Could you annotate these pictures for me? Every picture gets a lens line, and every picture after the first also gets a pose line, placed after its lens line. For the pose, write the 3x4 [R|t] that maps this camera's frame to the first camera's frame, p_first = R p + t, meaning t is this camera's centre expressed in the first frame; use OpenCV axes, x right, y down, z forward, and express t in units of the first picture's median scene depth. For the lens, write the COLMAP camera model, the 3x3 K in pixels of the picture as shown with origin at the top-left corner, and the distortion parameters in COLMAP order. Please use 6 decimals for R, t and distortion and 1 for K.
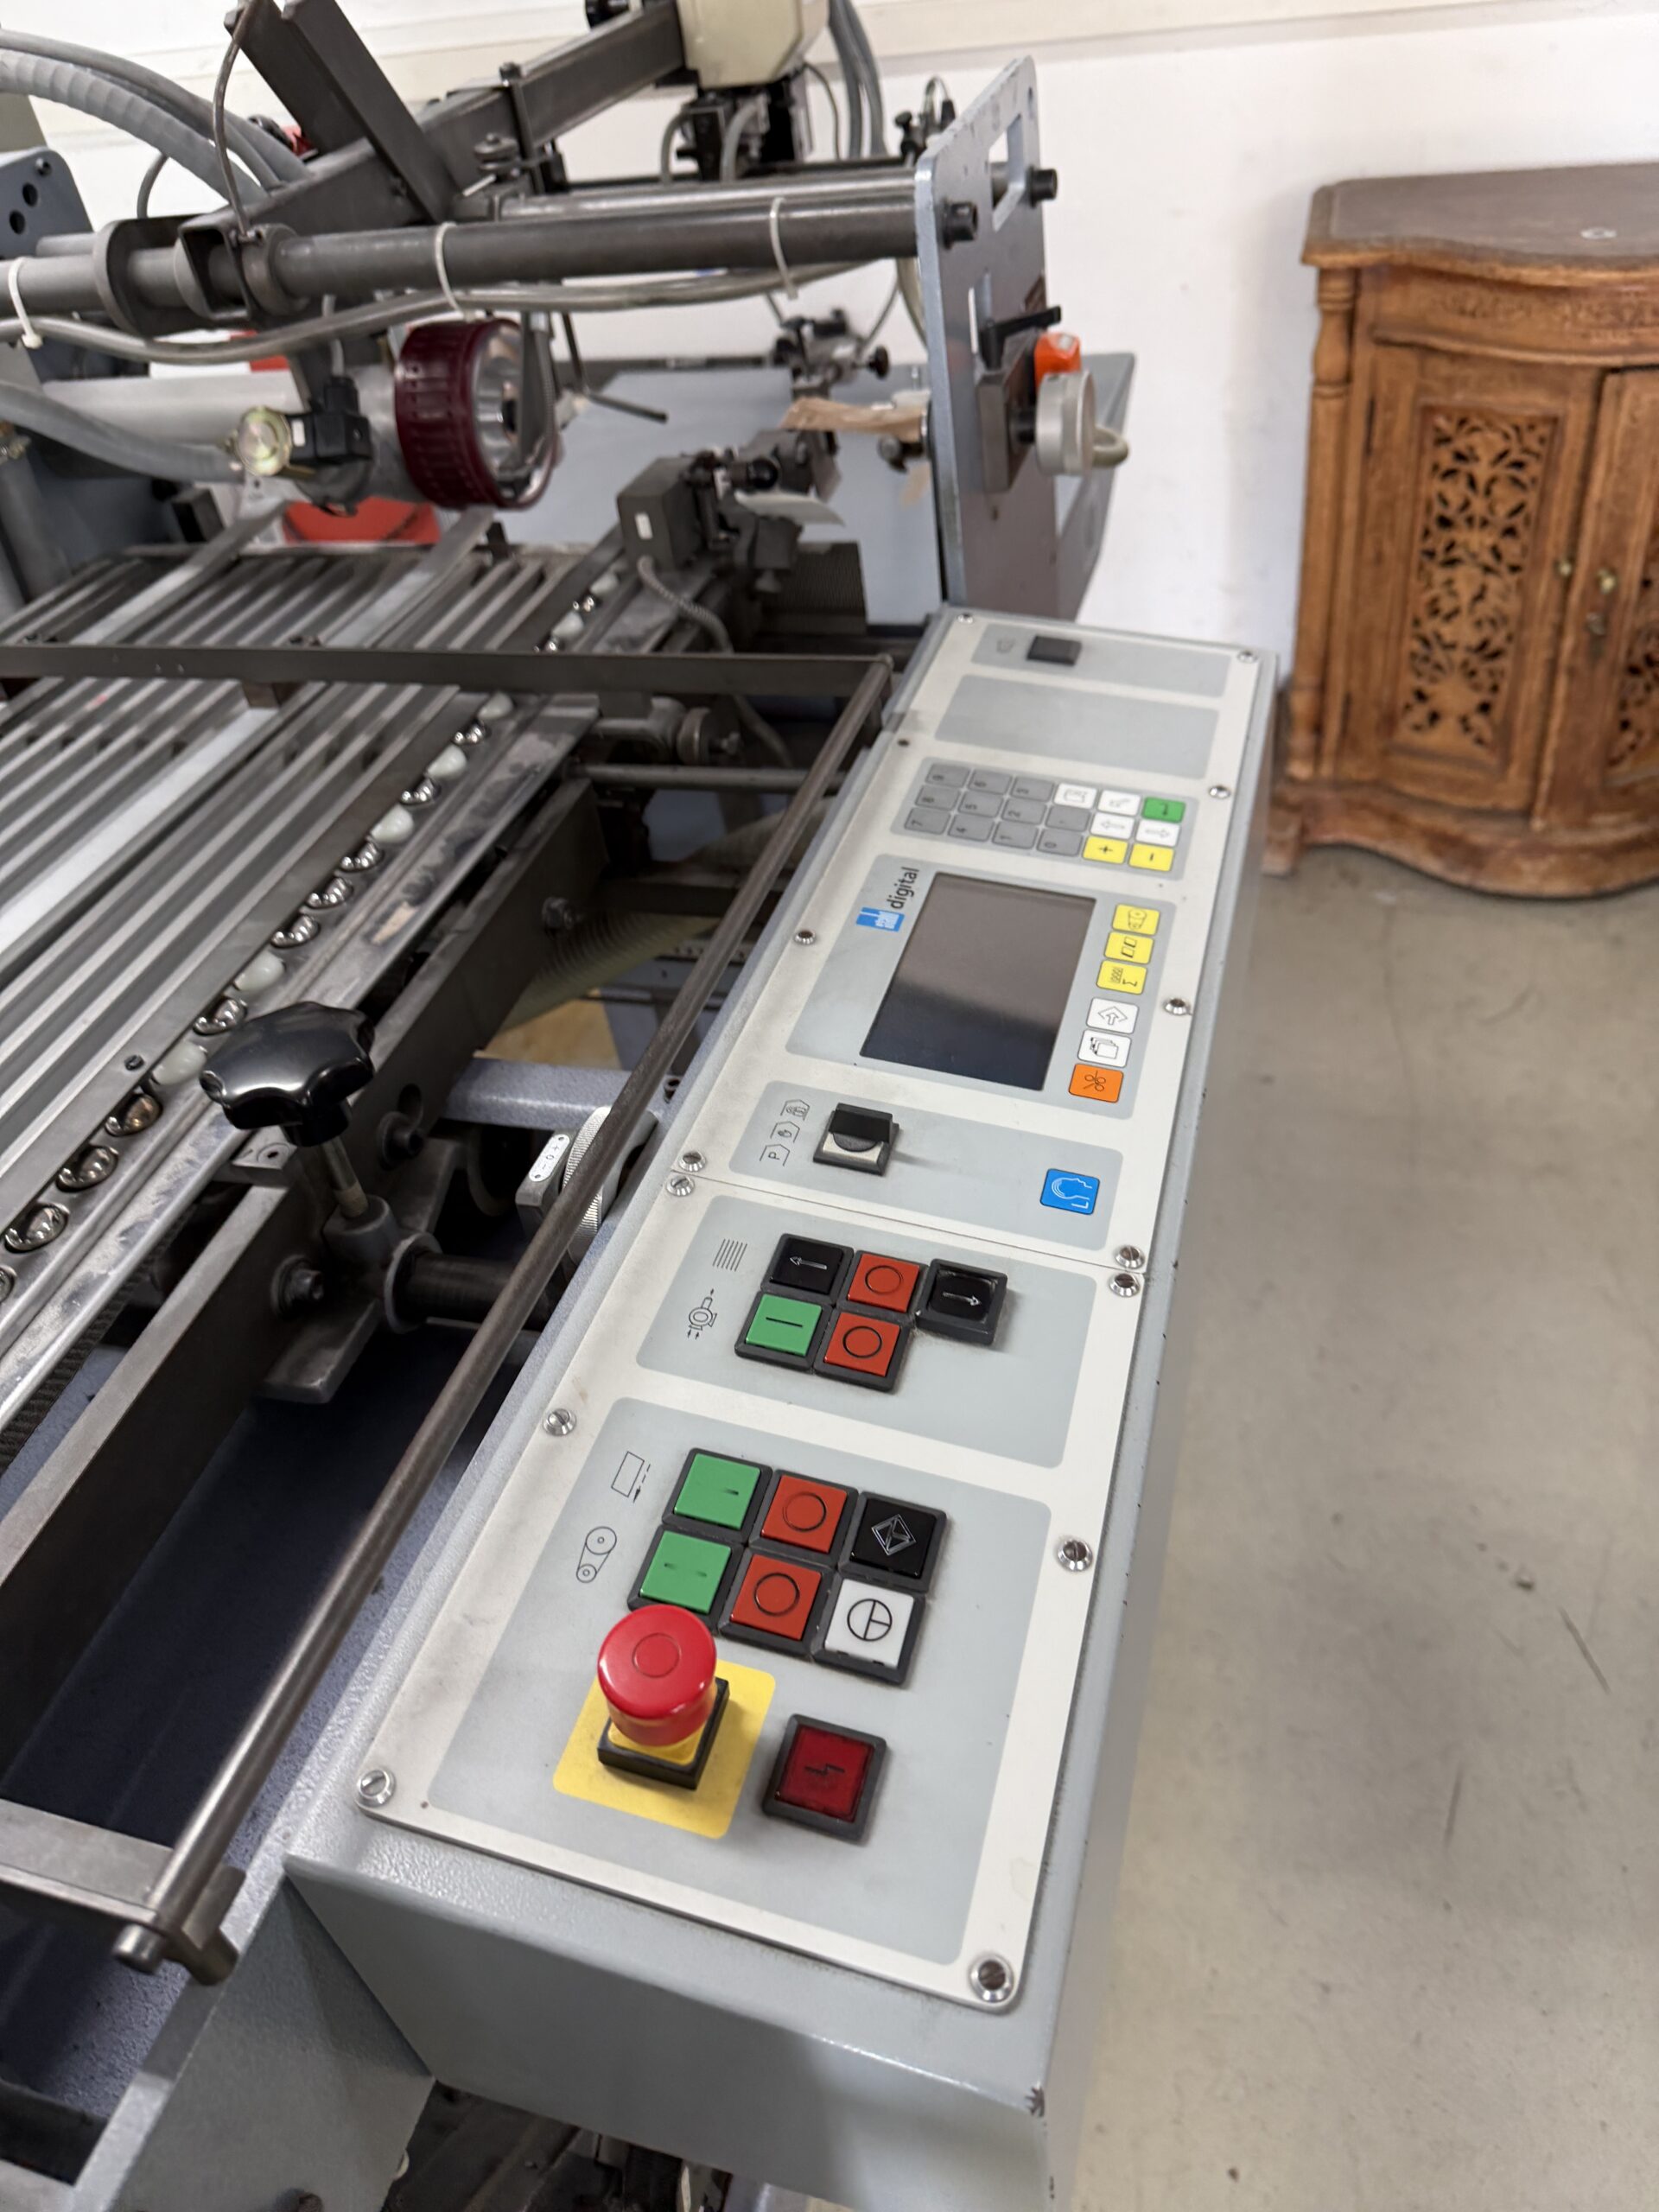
lens RADIAL K [[1586.7, 0, 838.9], [0, 1586.7, 1019.1], [0, 0, 1]] dist [0.042452, -0.061772]
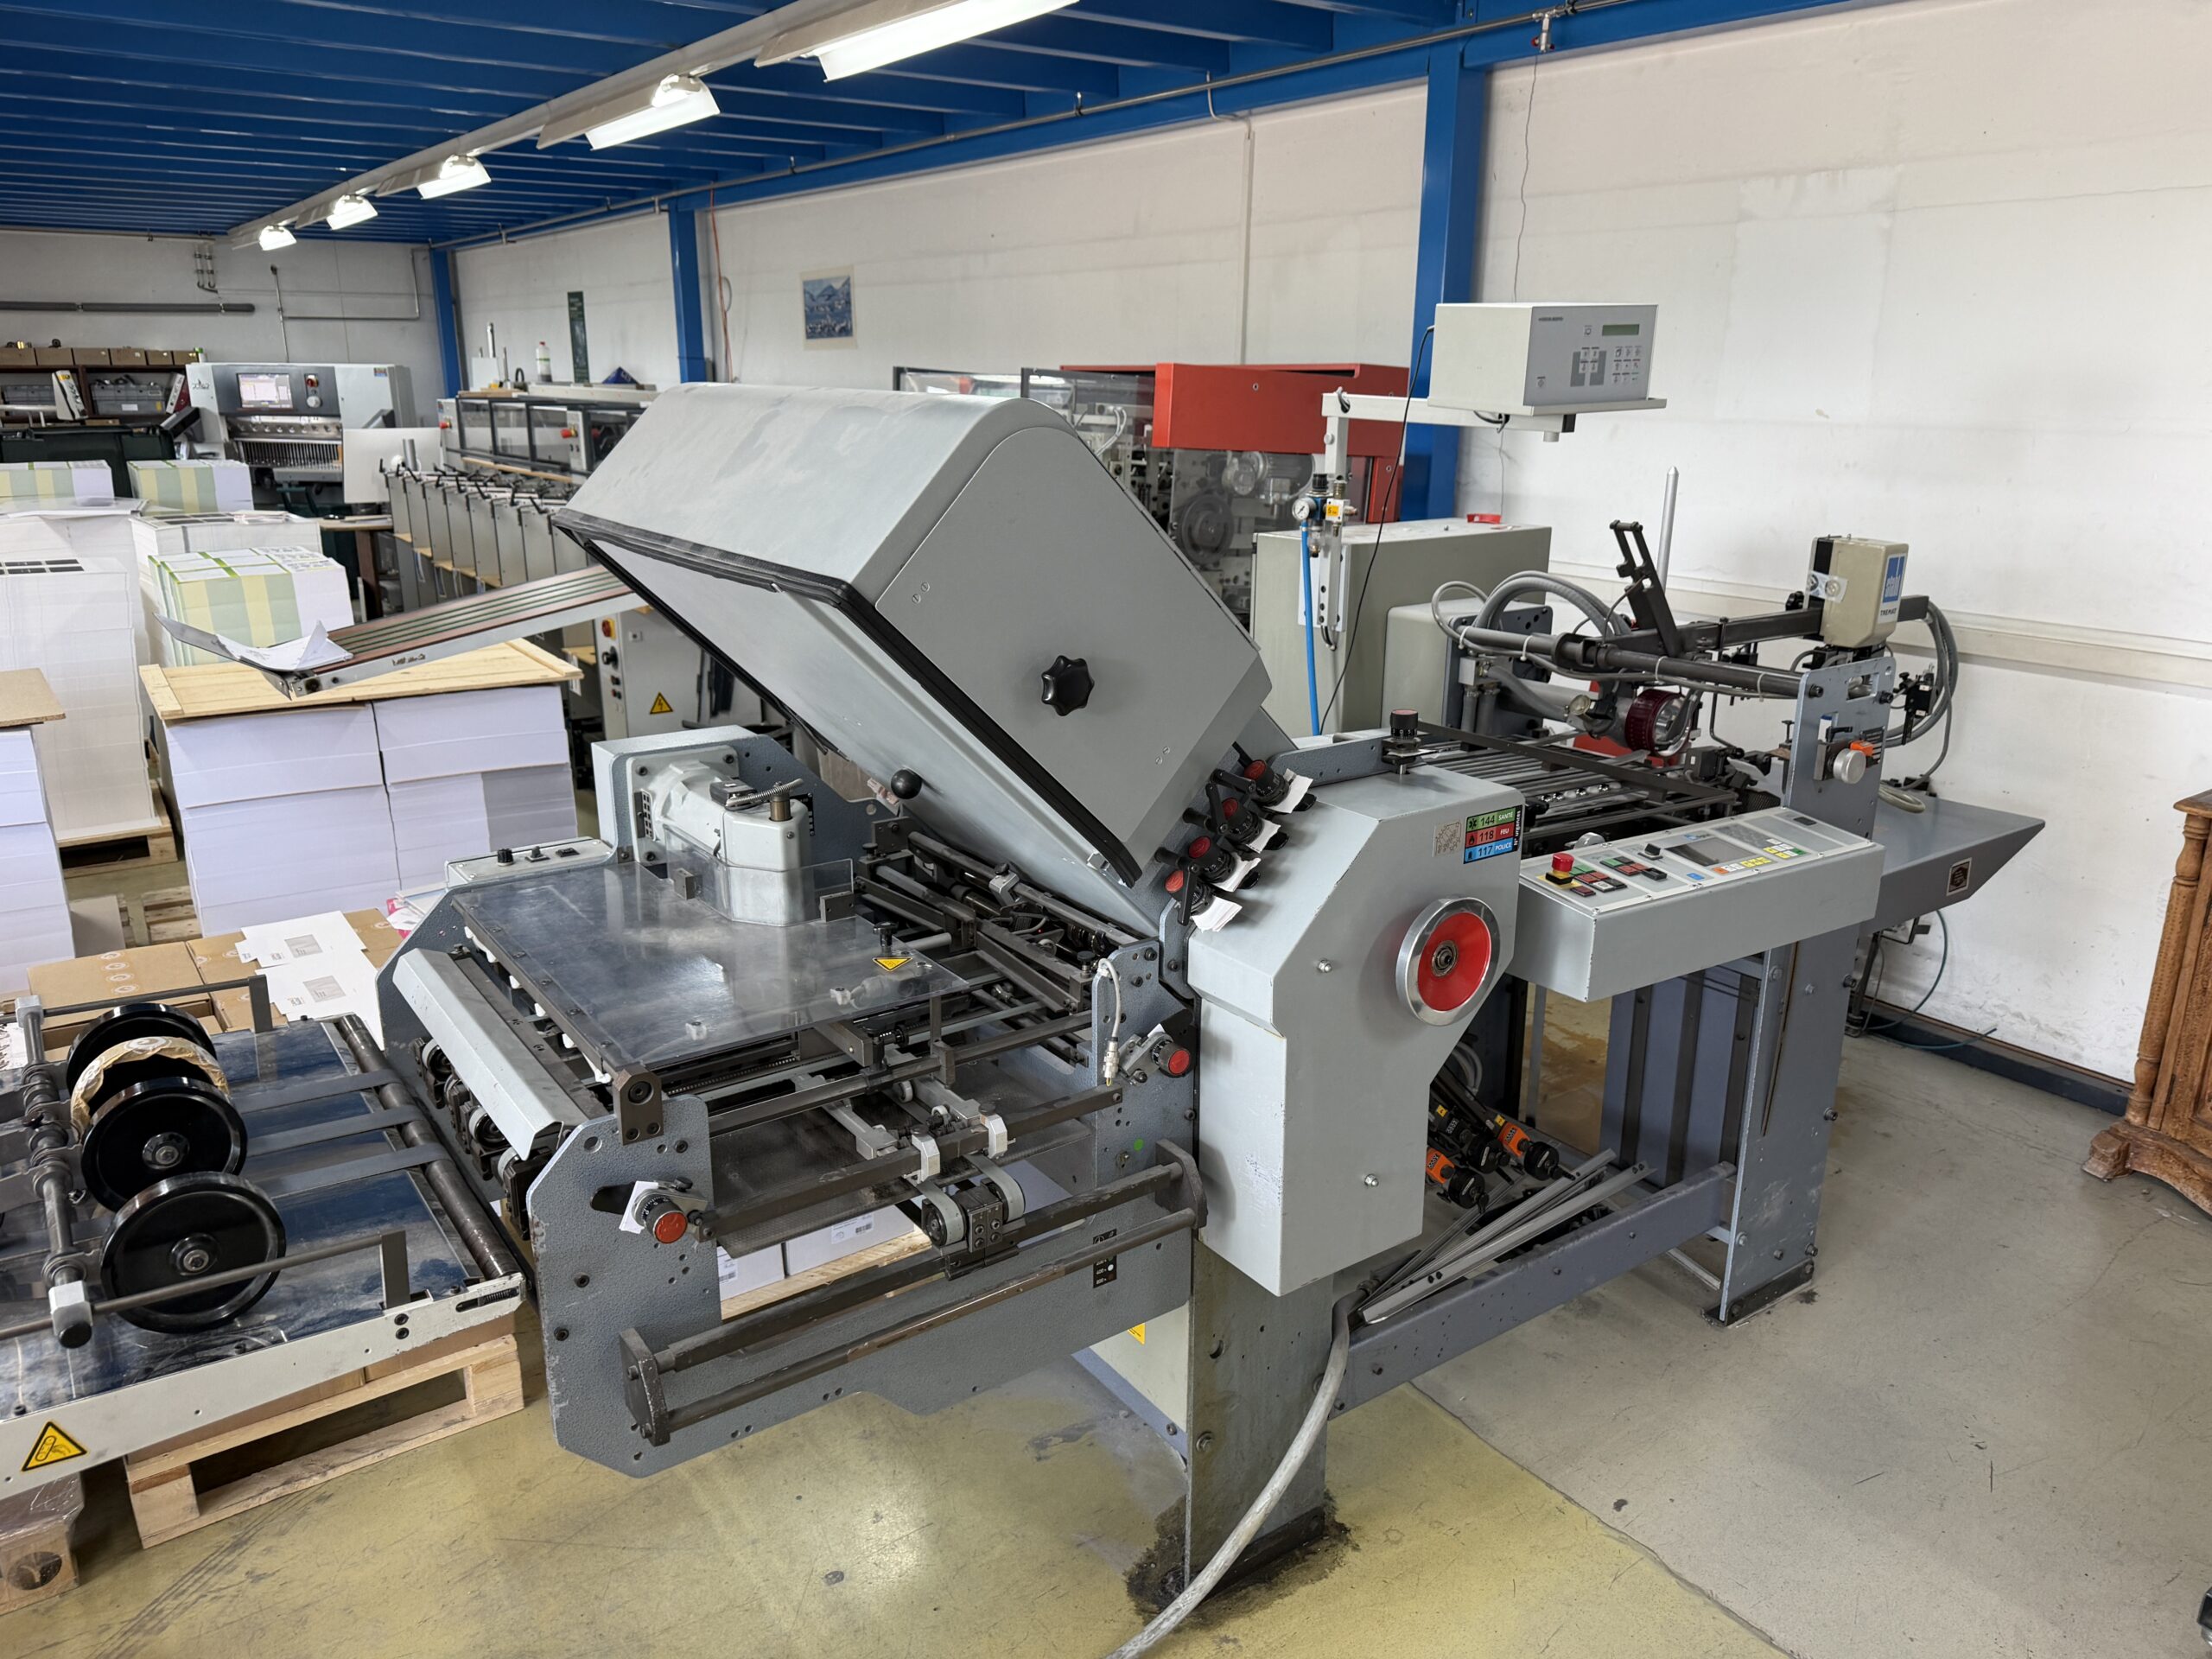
lens RADIAL K [[1560.5, 0, 1113.4], [0, 1560.5, 841.2], [0, 0, 1]] dist [0.071843, -0.092191]
pose [[0.778200, 0.299016, -0.552263, 0.363971], [-0.473368, 0.857173, -0.202921, 0.478817], [0.412708, 0.419337, 0.808597, -0.900473]]
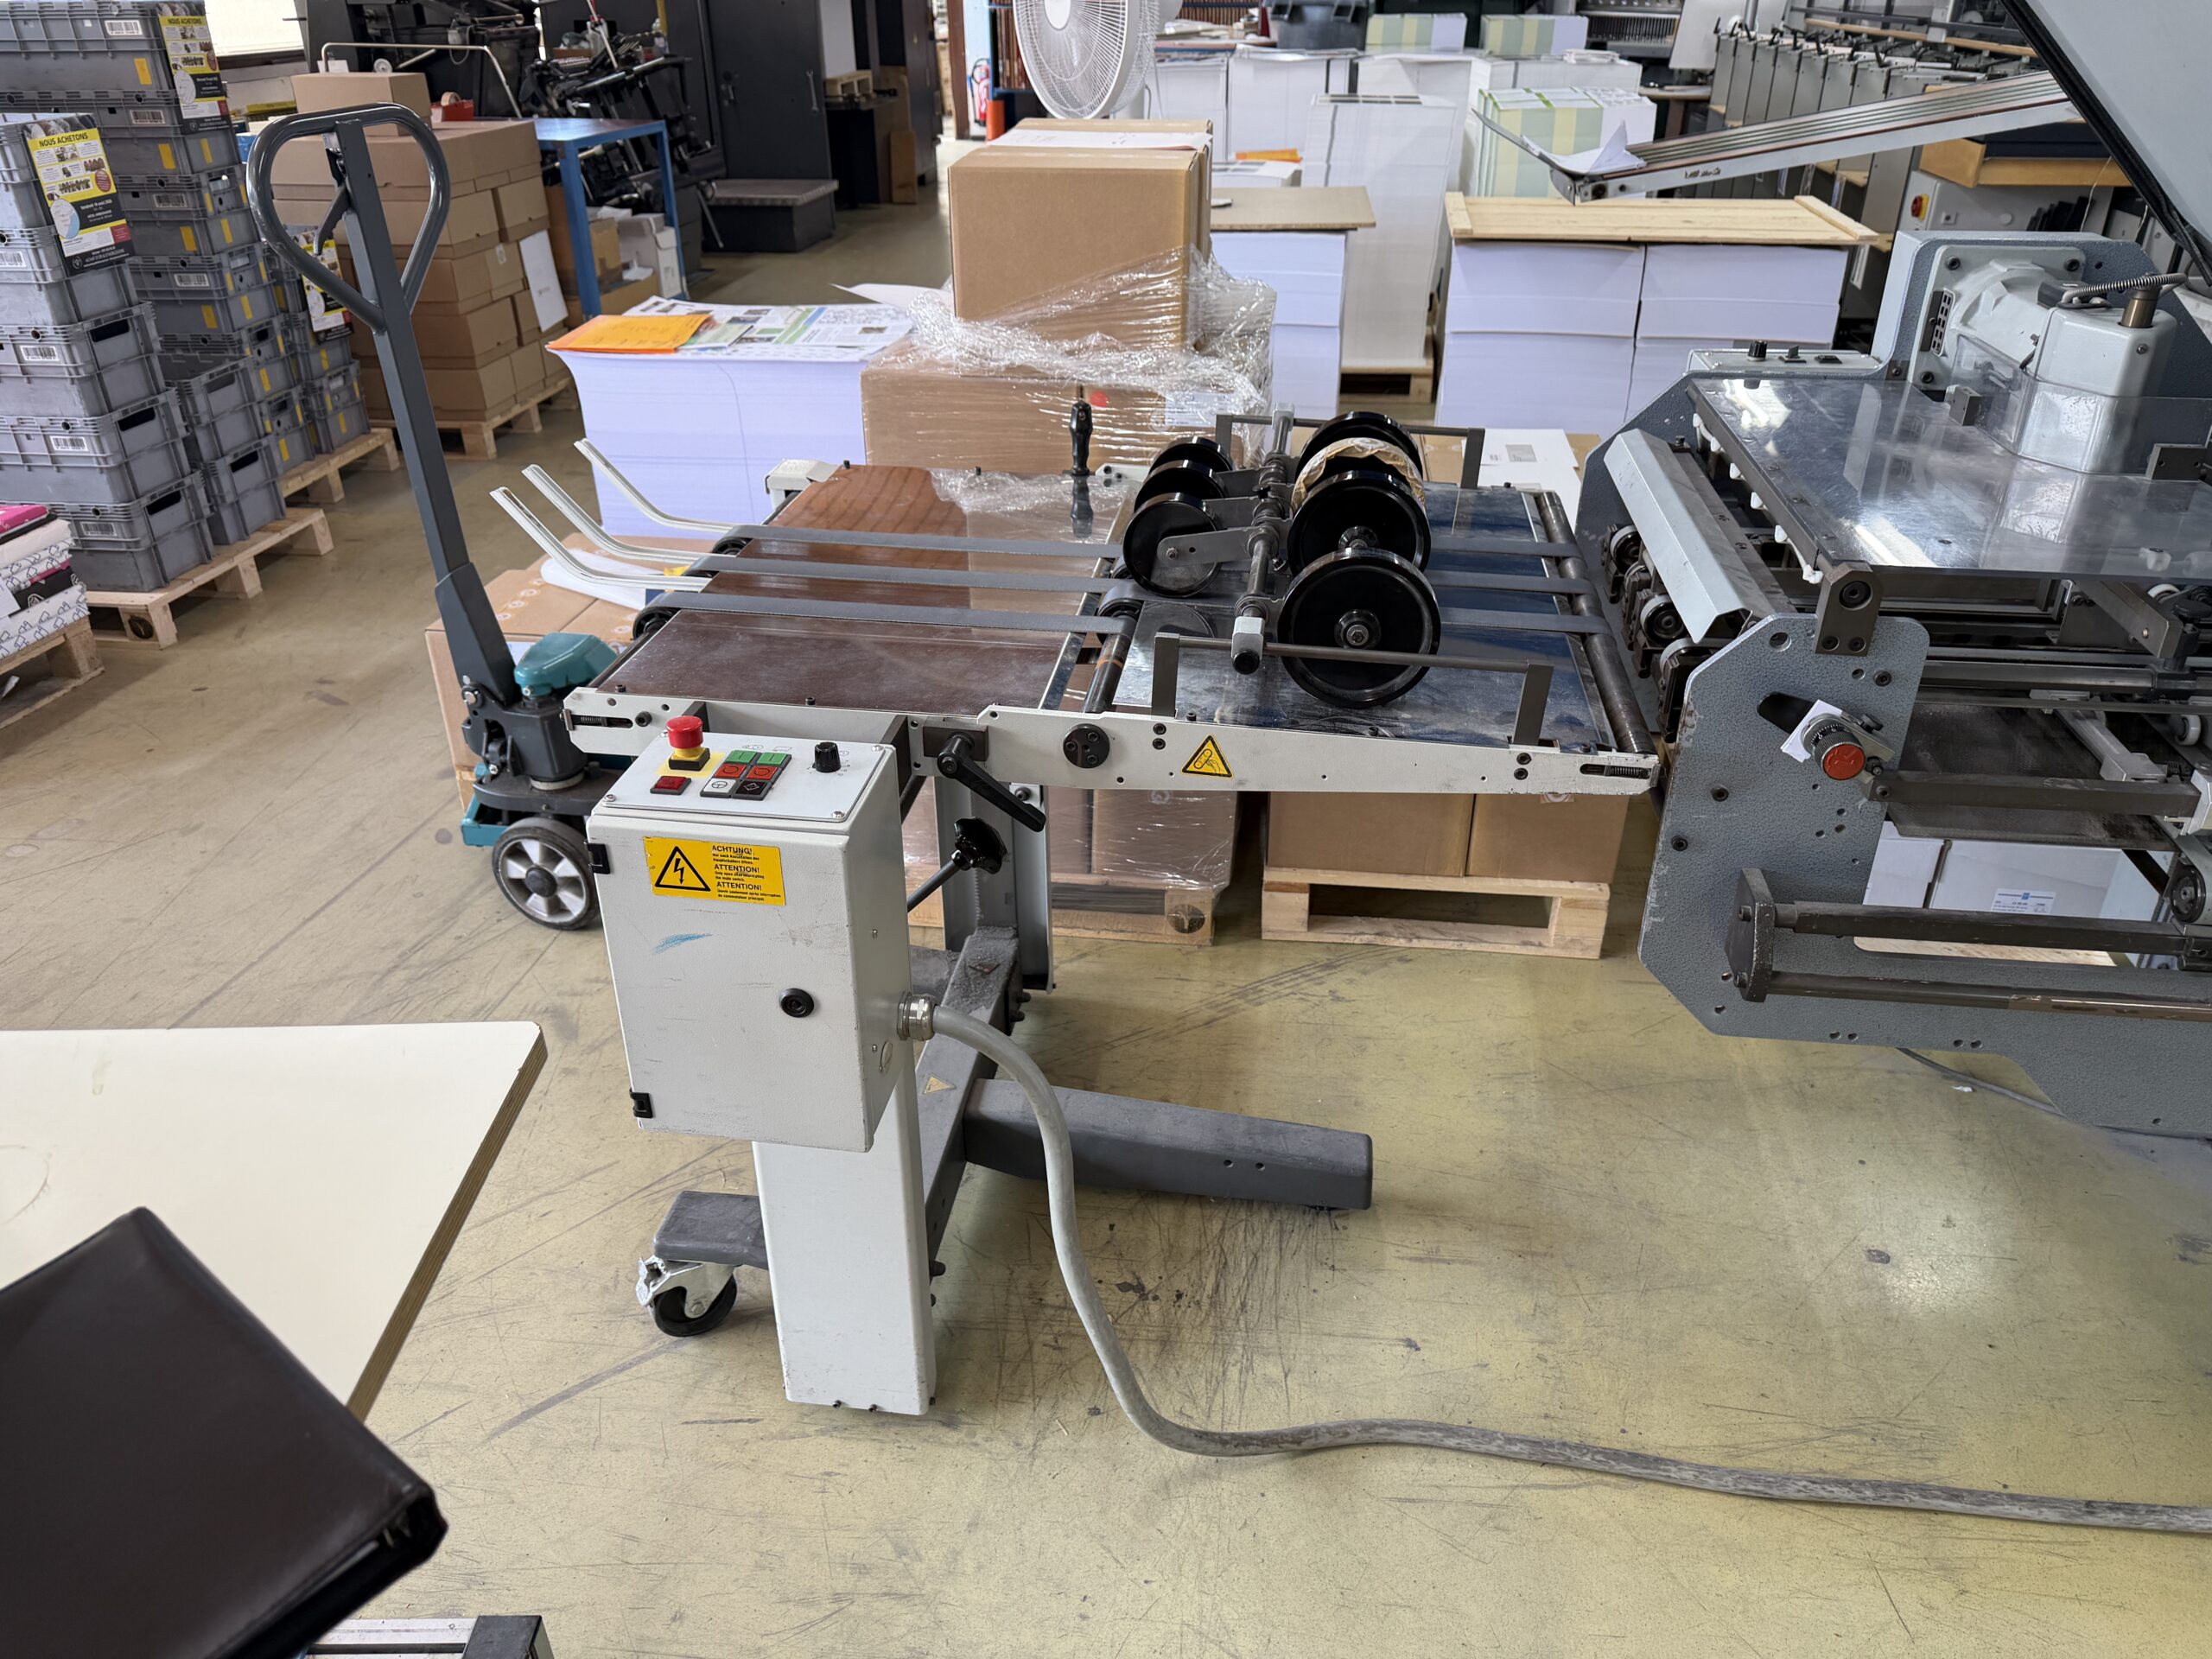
lens RADIAL K [[1571.3, 0, 1112.0], [0, 1571.3, 828.1], [0, 0, 1]] dist [0.053070, -0.079654]
pose [[0.150252, 0.576416, -0.803224, 0.303831], [-0.640516, 0.675637, 0.365040, 0.568643], [0.753103, 0.459630, 0.470719, -0.785583]]
